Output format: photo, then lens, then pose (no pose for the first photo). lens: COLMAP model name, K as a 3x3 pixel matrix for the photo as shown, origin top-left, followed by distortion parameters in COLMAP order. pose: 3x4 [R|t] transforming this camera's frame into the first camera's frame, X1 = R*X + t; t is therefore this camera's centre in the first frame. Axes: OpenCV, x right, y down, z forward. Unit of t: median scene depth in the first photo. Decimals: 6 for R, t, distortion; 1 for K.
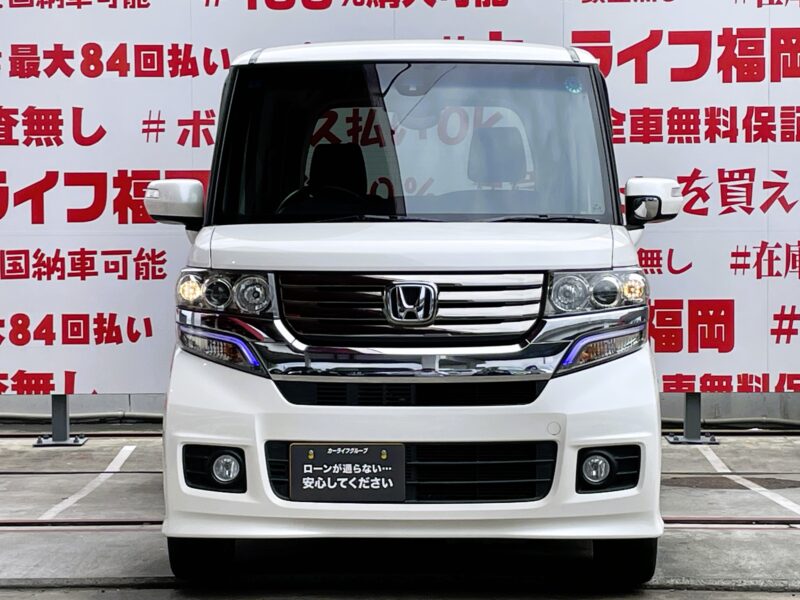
lens RADIAL K [[1875.3, 0, 400.0], [0, 1875.3, 300.0], [0, 0, 1]] dist [0.127544, -0.792411]
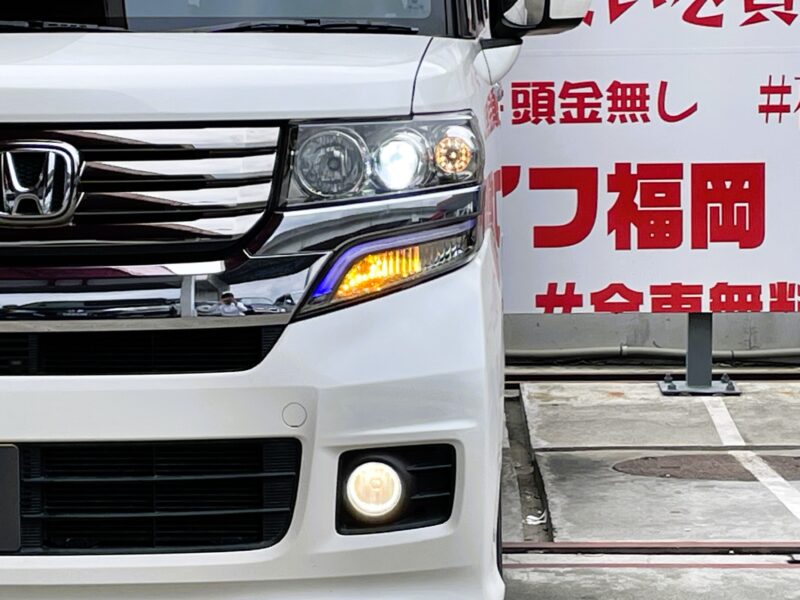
lens RADIAL K [[2683.0, 0, 400.0], [0, 2683.0, 300.0], [0, 0, 1]] dist [0.065418, 0.957647]
pose [[0.999970, -0.005696, 0.005158, 0.081513], [0.005417, 0.998604, 0.052533, -0.003586], [-0.005450, -0.052504, 0.998606, 0.175165]]
